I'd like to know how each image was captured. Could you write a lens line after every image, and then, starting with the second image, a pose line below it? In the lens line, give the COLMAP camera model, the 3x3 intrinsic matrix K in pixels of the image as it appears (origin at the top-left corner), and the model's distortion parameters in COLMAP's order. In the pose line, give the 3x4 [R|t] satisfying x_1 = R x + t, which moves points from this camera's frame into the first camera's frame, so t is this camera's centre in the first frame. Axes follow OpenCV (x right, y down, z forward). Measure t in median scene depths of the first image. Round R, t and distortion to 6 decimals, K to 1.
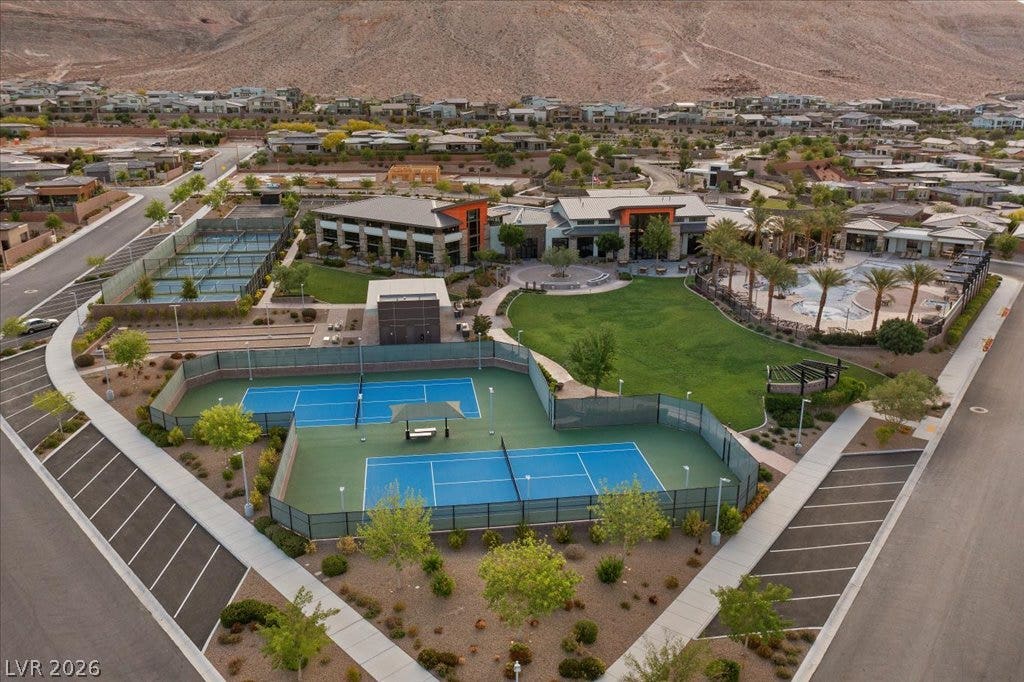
lens RADIAL K [[795.8, 0, 512.1], [0, 795.8, 341.8], [0, 0, 1]] dist [-0.021171, 0.011529]
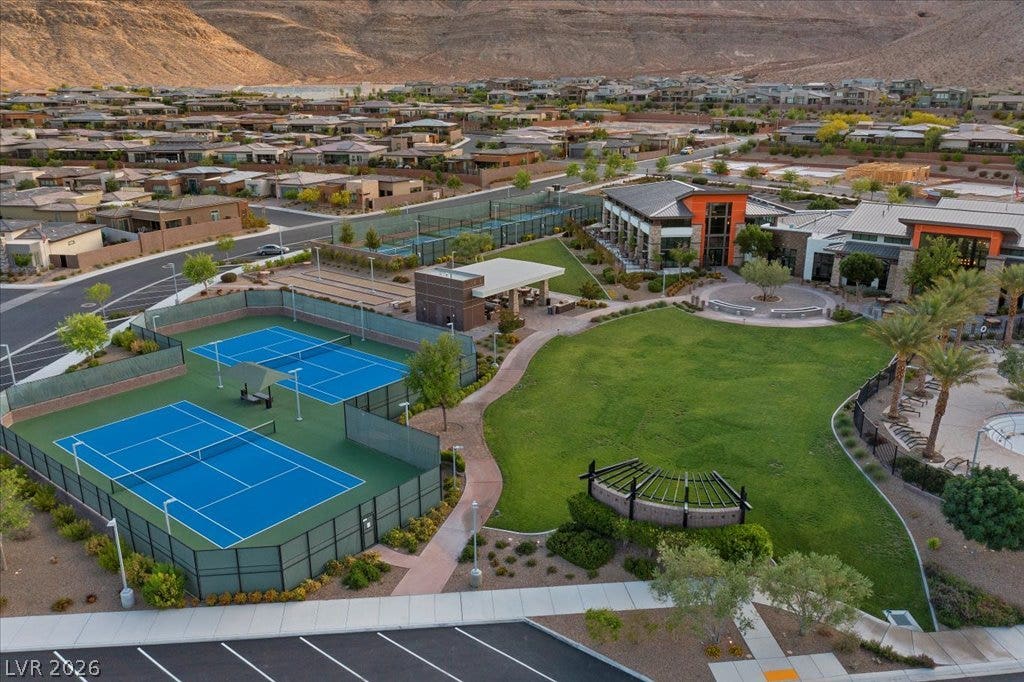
lens RADIAL K [[795.8, 0, 511.6], [0, 795.8, 340.0], [0, 0, 1]] dist [-0.021171, 0.011529]
pose [[0.674855, 0.216360, -0.705521, 0.398564], [-0.217766, 0.971867, 0.089739, -0.055686], [0.705088, 0.093078, 0.702985, 0.288067]]
